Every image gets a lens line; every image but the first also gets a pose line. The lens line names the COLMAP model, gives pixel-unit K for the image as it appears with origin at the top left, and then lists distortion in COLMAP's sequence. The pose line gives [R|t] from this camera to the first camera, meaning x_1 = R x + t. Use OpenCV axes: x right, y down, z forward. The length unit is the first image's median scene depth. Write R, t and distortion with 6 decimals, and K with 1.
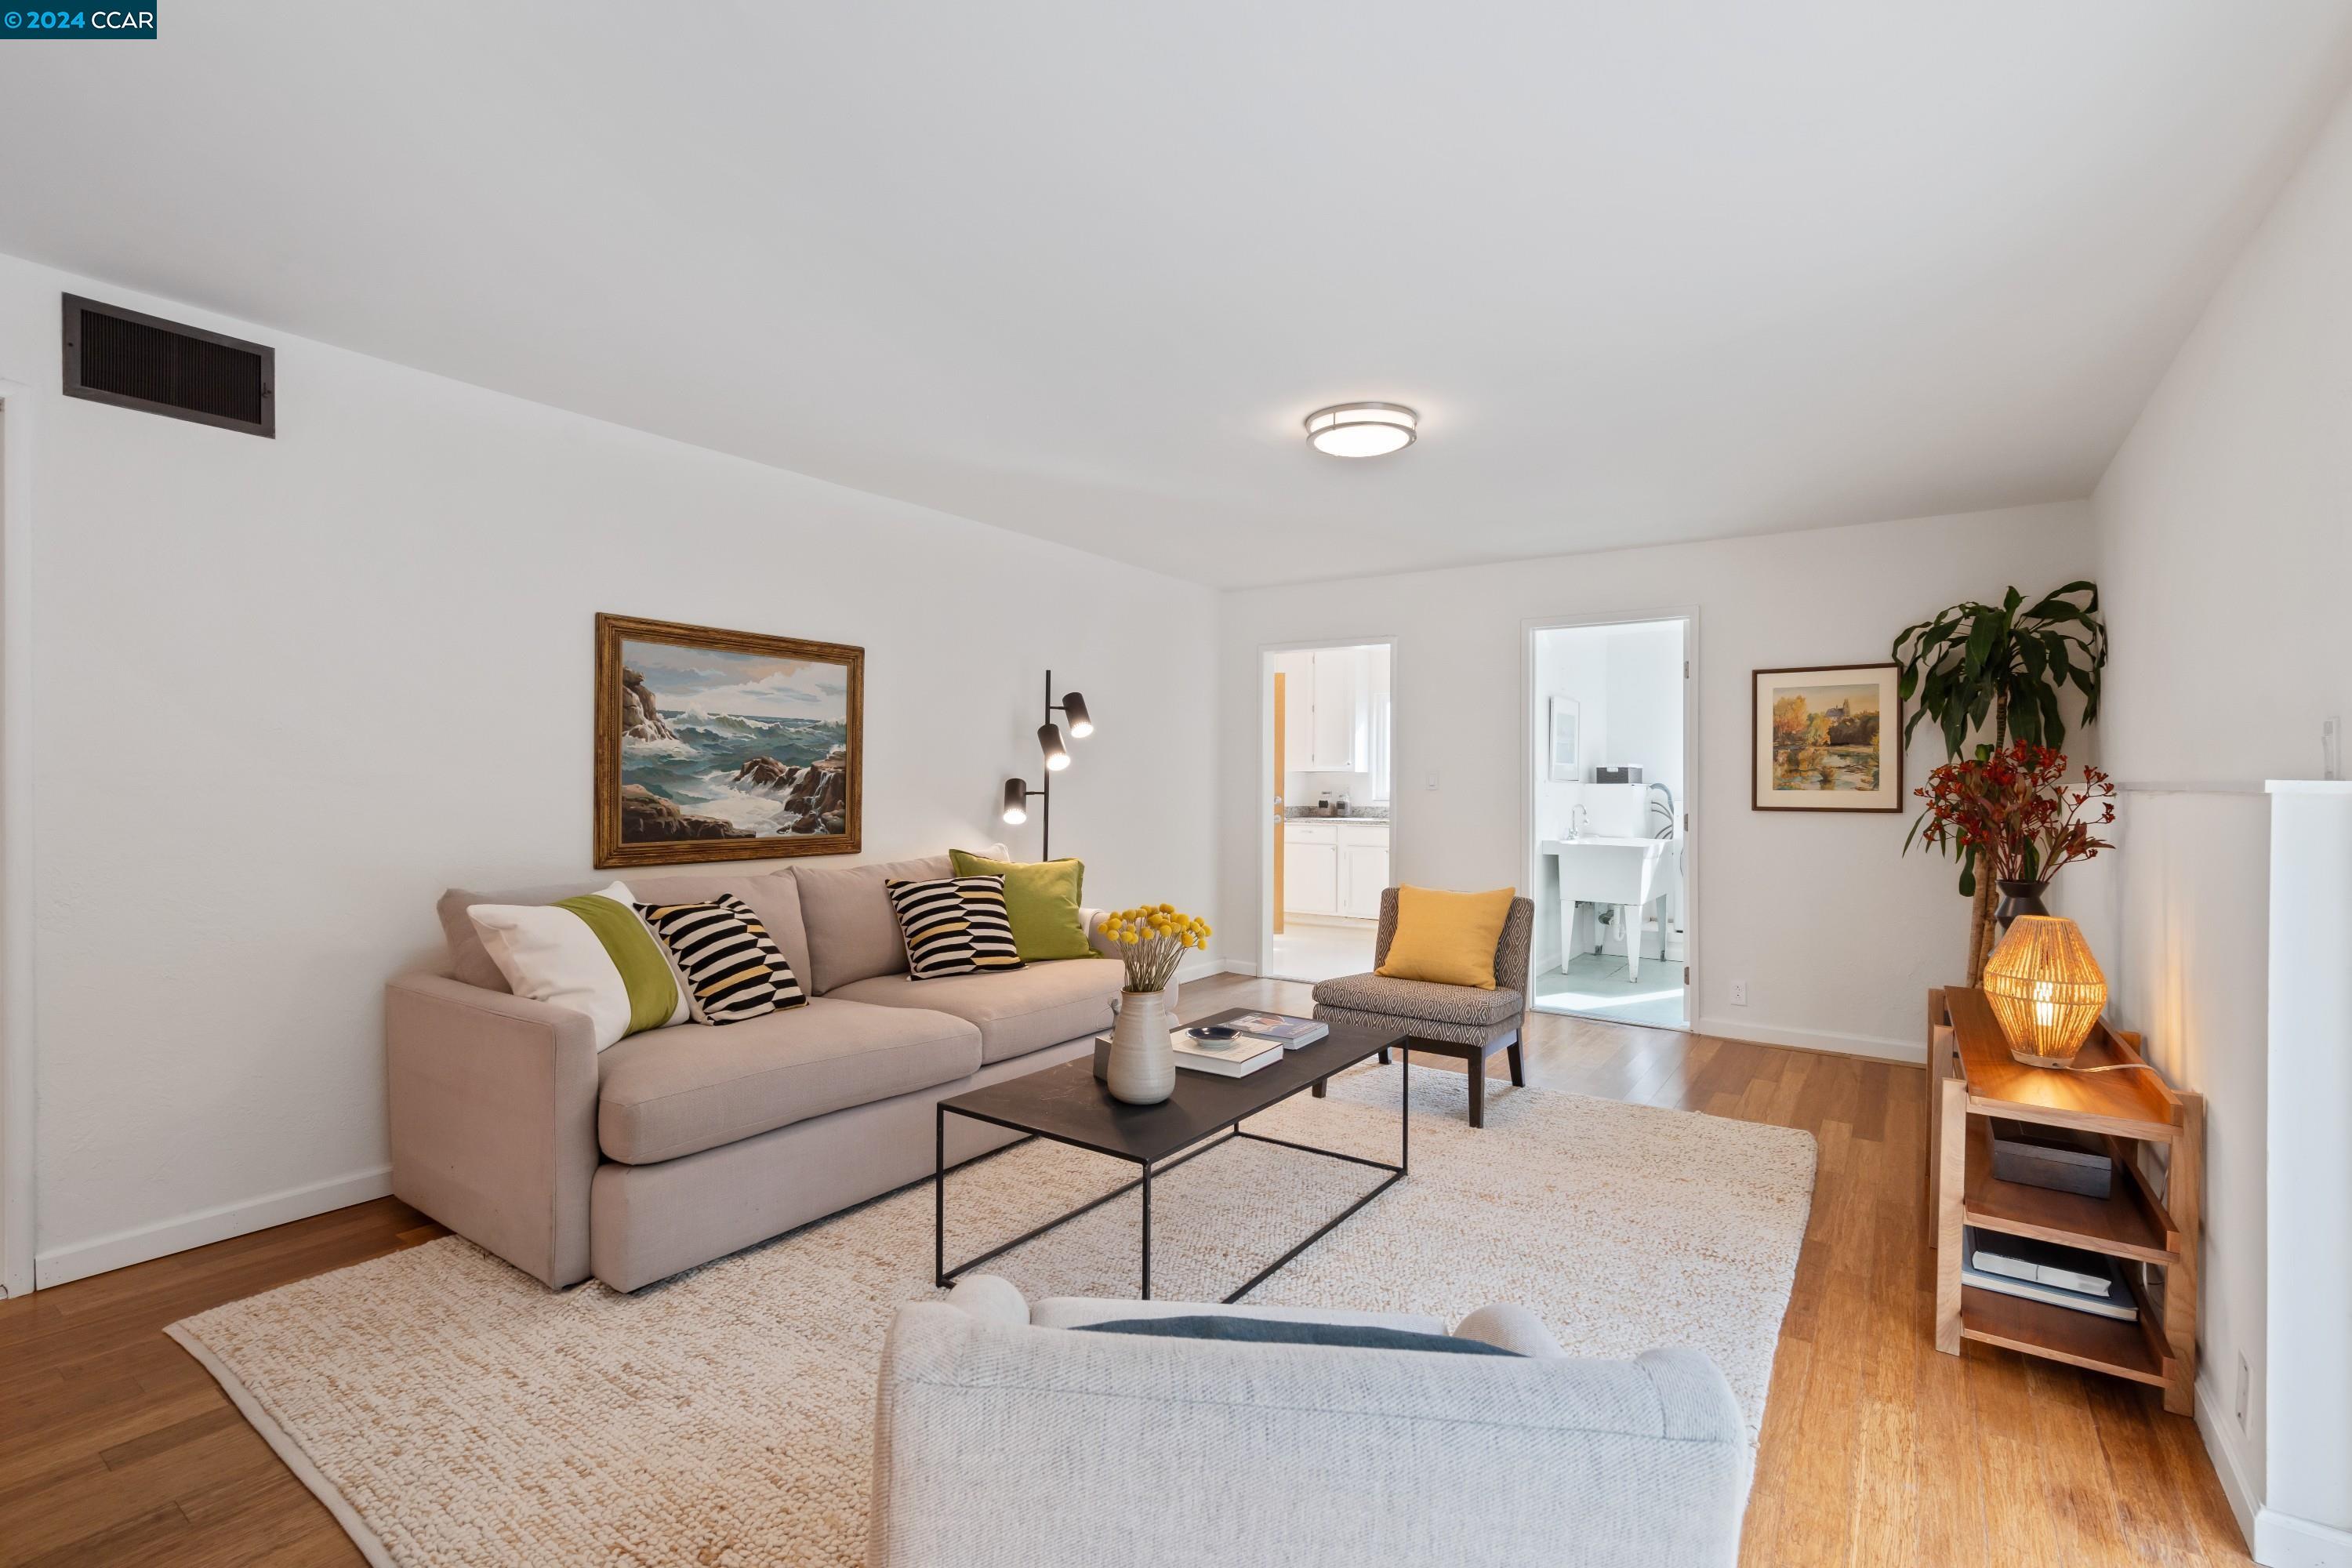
lens RADIAL K [[1067.2, 0, 1160.6], [0, 1067.2, 776.6], [0, 0, 1]] dist [0.002598, -0.000036]
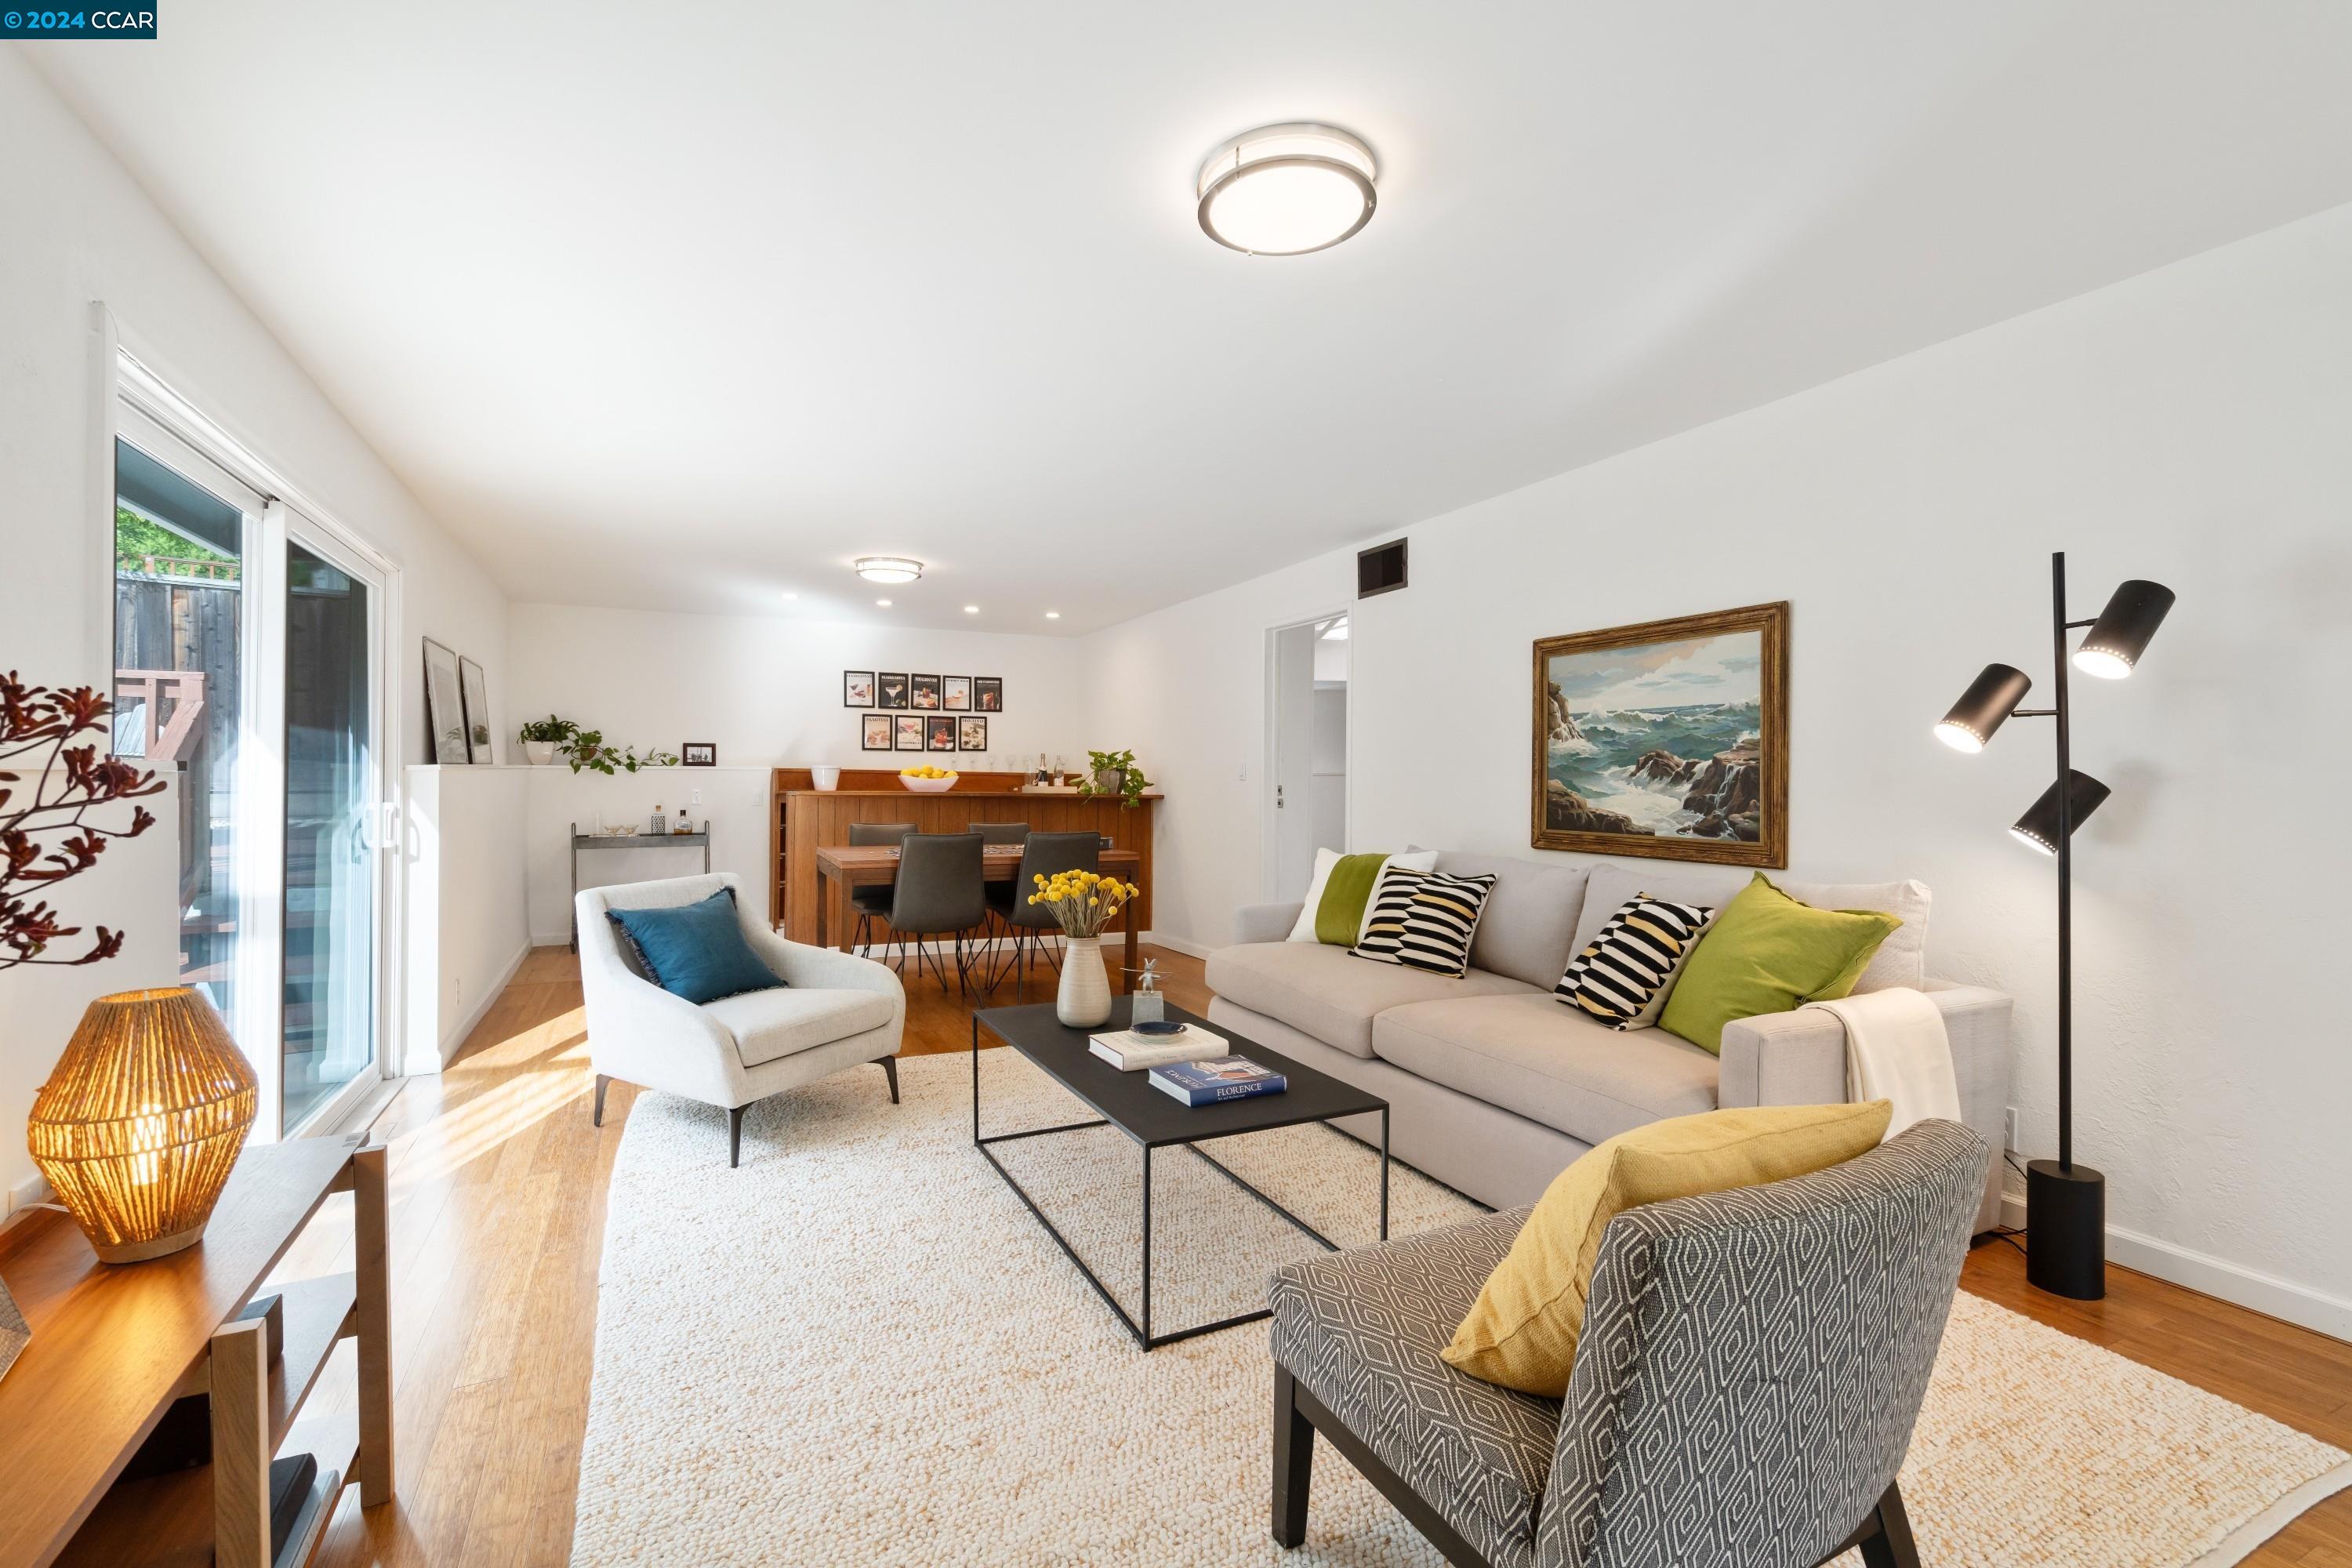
lens RADIAL K [[1067.2, 0, 1181.9], [0, 1067.2, 773.3], [0, 0, 1]] dist [0.002598, -0.000036]
pose [[-0.477354, -0.009471, -0.878660, 0.635401], [-0.000978, 0.999947, -0.010247, 0.011185], [0.878710, -0.004032, -0.477338, 1.045419]]
